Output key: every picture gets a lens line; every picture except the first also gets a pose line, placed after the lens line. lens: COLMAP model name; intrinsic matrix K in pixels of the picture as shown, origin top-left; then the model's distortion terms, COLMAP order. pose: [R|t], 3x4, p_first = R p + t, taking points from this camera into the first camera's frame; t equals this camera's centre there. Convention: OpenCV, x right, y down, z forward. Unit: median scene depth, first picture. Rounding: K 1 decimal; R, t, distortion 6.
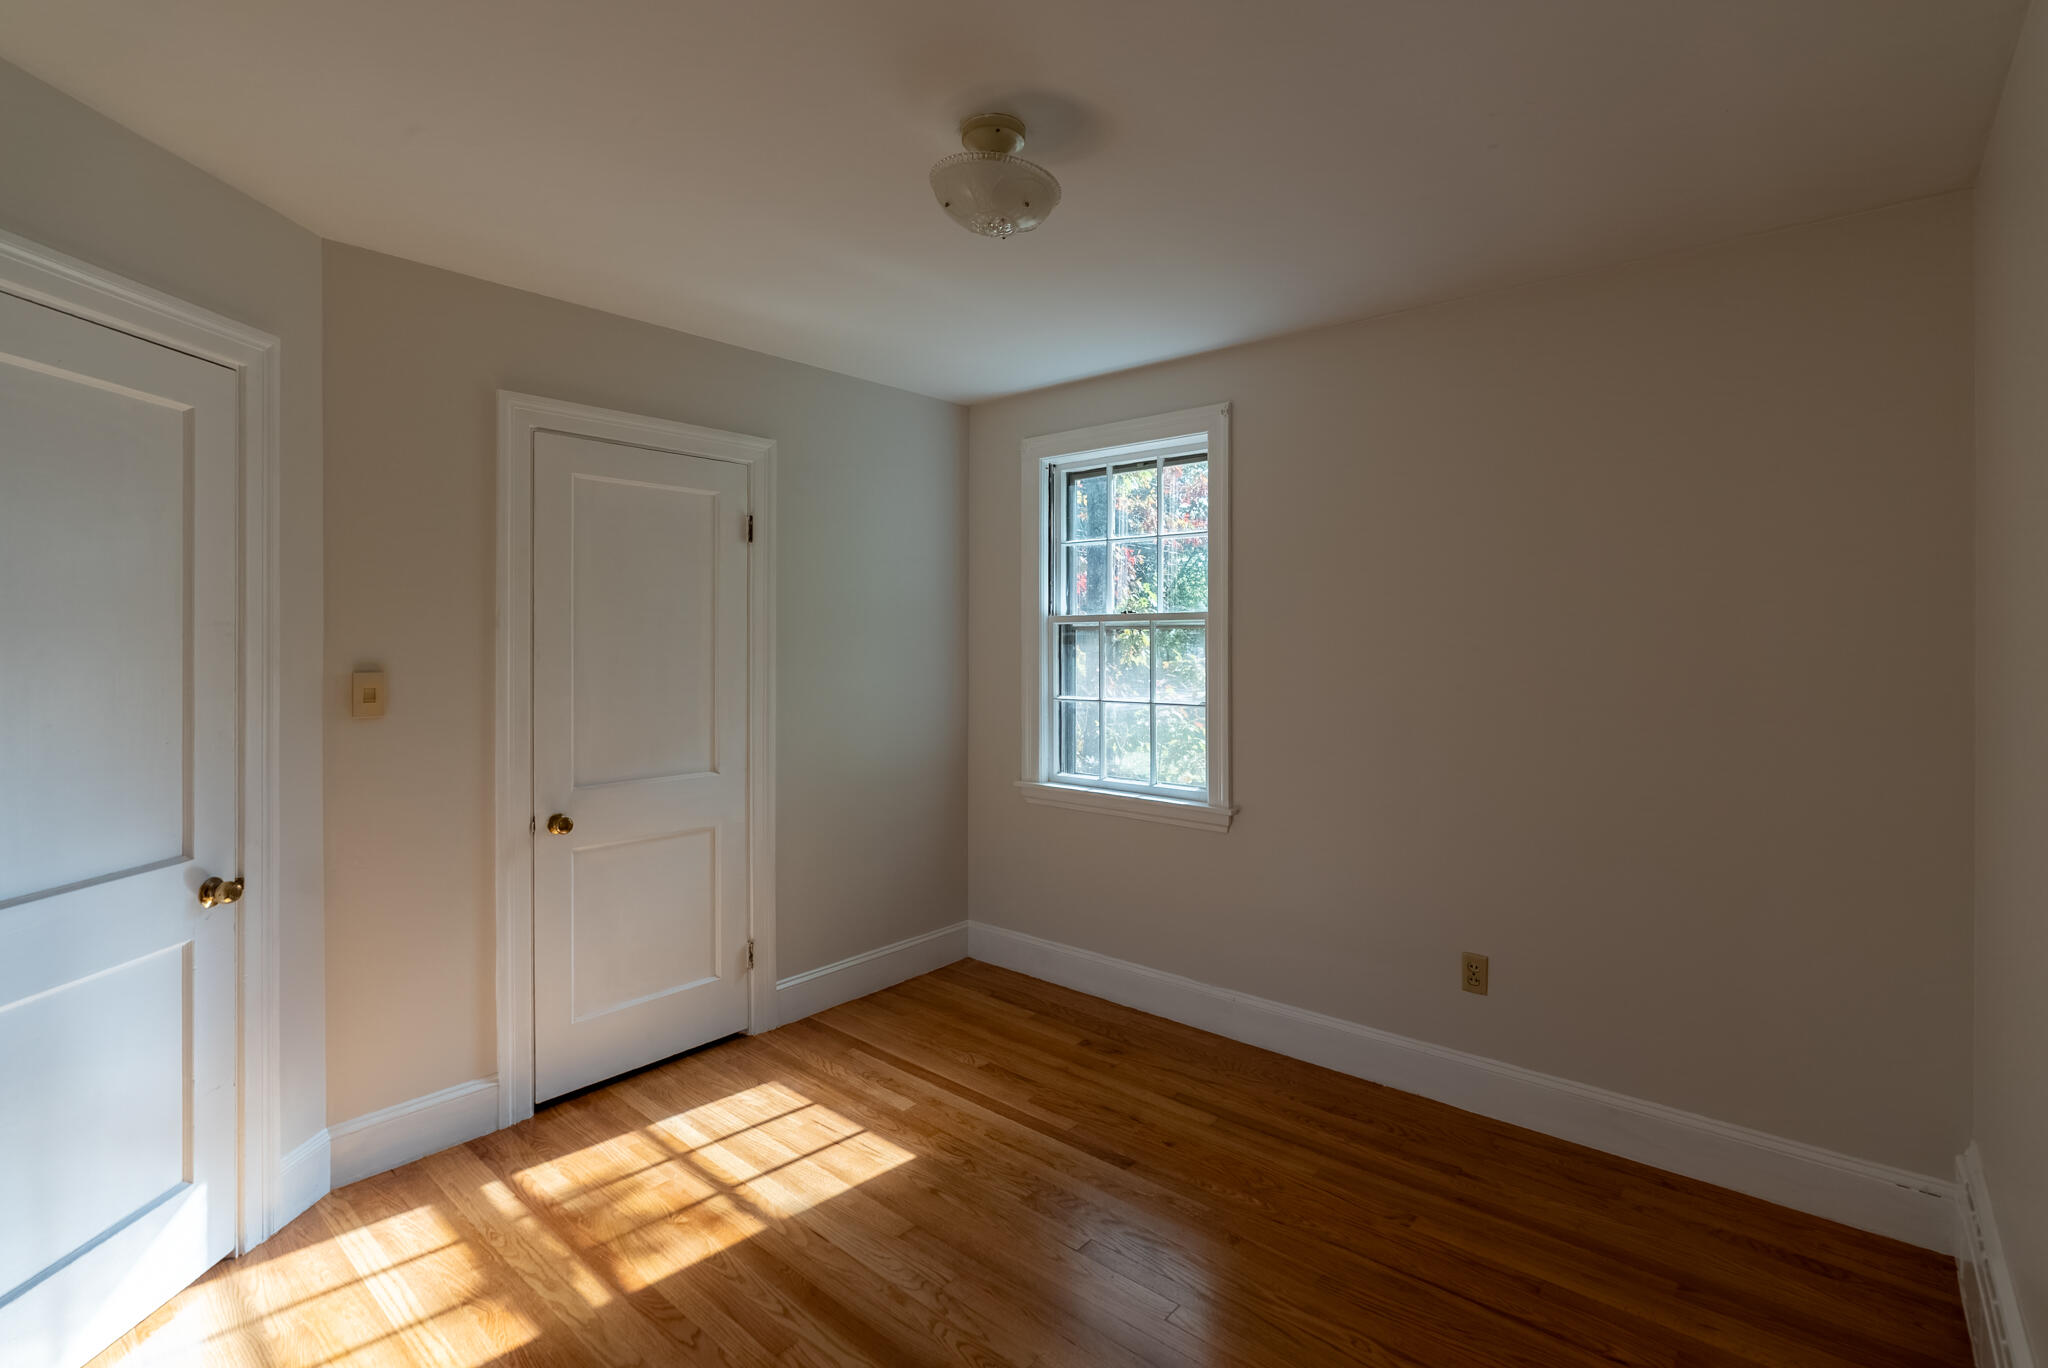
lens RADIAL K [[956.3, 0, 1018.7], [0, 956.3, 636.7], [0, 0, 1]] dist [0.000312, 0.000421]
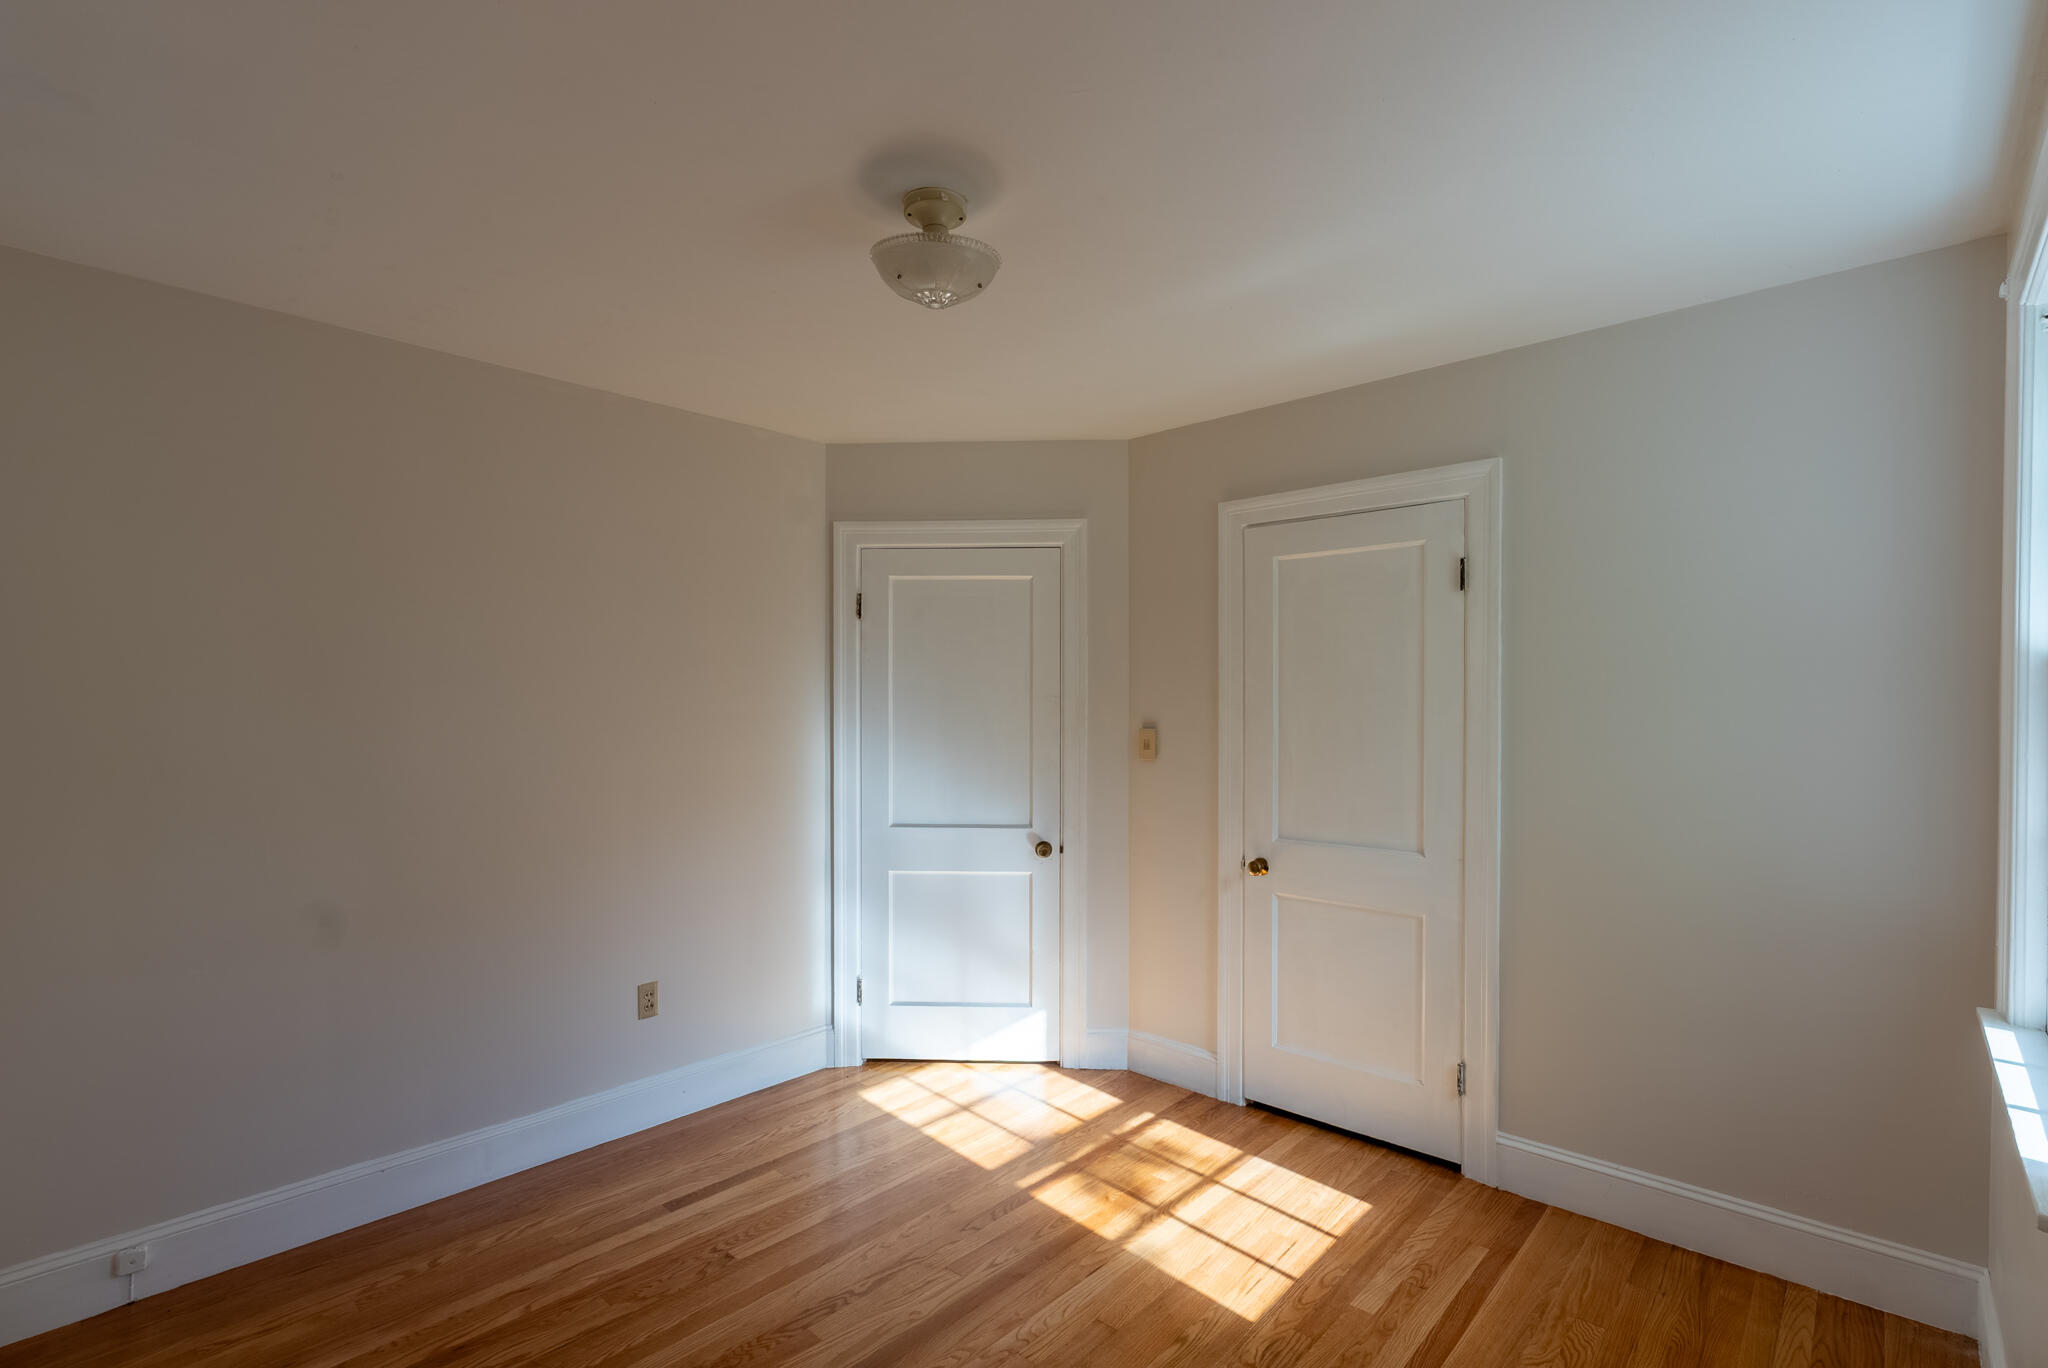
lens RADIAL K [[919.0, 0, 1032.0], [0, 919.0, 724.7], [0, 0, 1]] dist [-0.001141, 0.000082]
pose [[-0.018117, 0.015472, -0.999716, 0.620960], [-0.001858, 0.999878, 0.015508, 0.008487], [0.999834, 0.002138, -0.018086, 0.739825]]
